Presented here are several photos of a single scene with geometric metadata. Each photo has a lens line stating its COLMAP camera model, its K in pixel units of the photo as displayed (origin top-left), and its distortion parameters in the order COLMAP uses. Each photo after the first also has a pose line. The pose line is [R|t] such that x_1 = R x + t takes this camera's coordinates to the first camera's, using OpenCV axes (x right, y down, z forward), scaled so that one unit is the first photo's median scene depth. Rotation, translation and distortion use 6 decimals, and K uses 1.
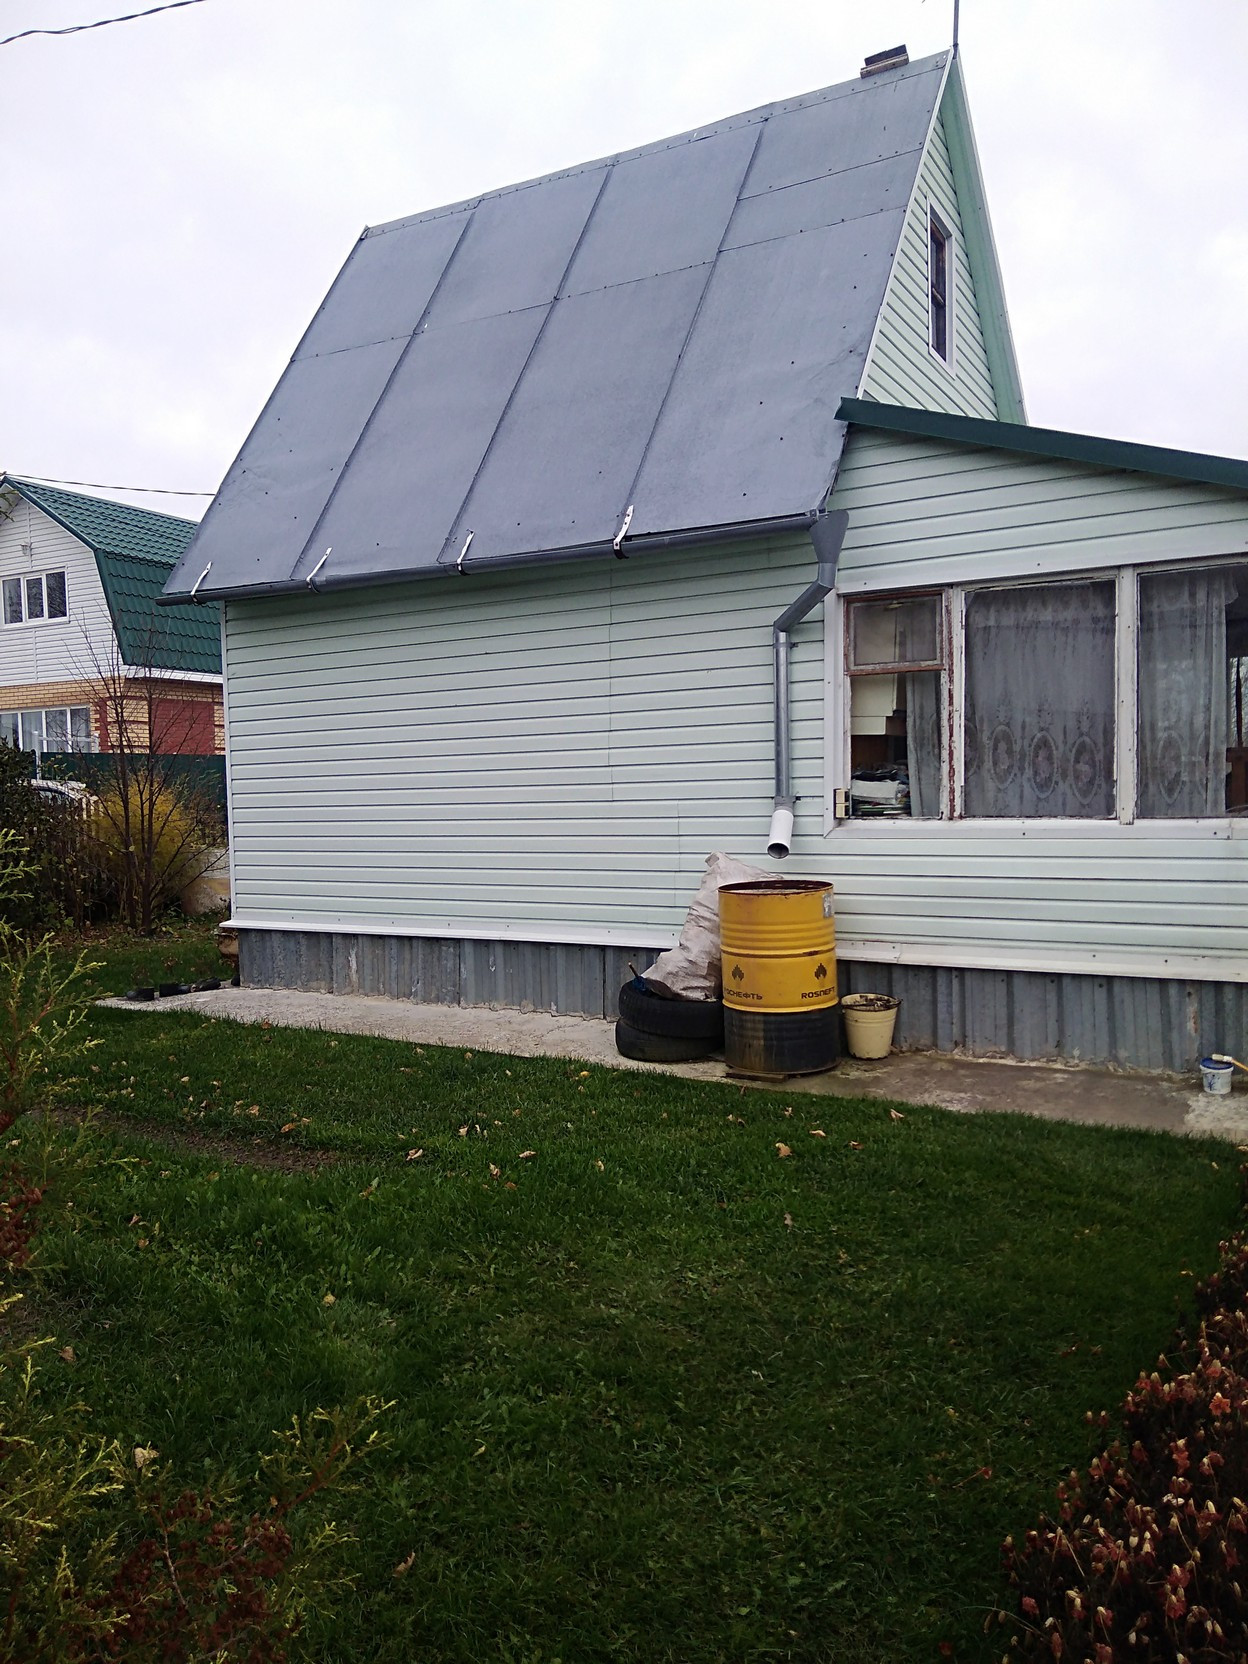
lens RADIAL K [[1235.3, 0, 625.5], [0, 1235.3, 836.2], [0, 0, 1]] dist [0.014848, -0.004268]
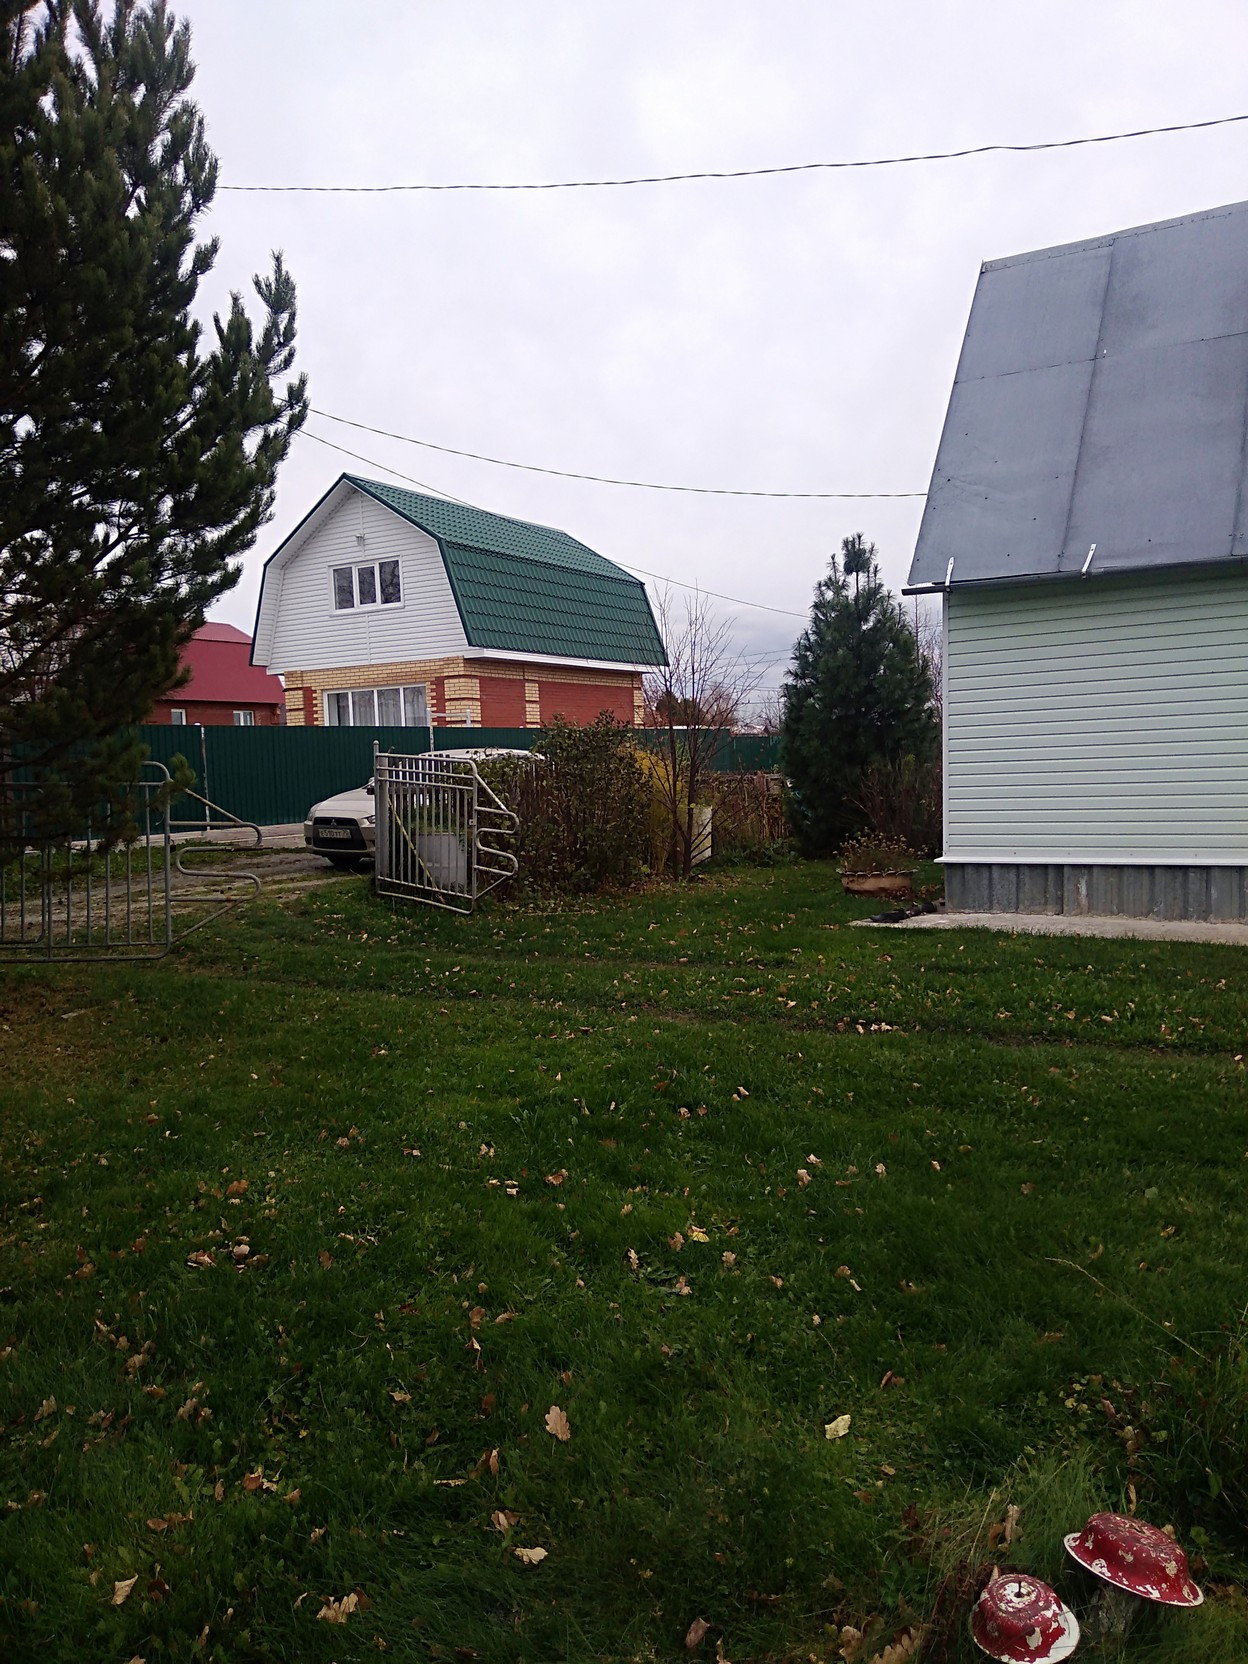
lens RADIAL K [[1235.3, 0, 625.5], [0, 1235.3, 836.2], [0, 0, 1]] dist [0.014848, -0.004268]
pose [[0.999296, -0.010187, -0.036121, -0.315753], [0.010932, 0.999730, 0.020493, 0.010828], [0.035903, -0.020873, 0.999137, -0.111778]]
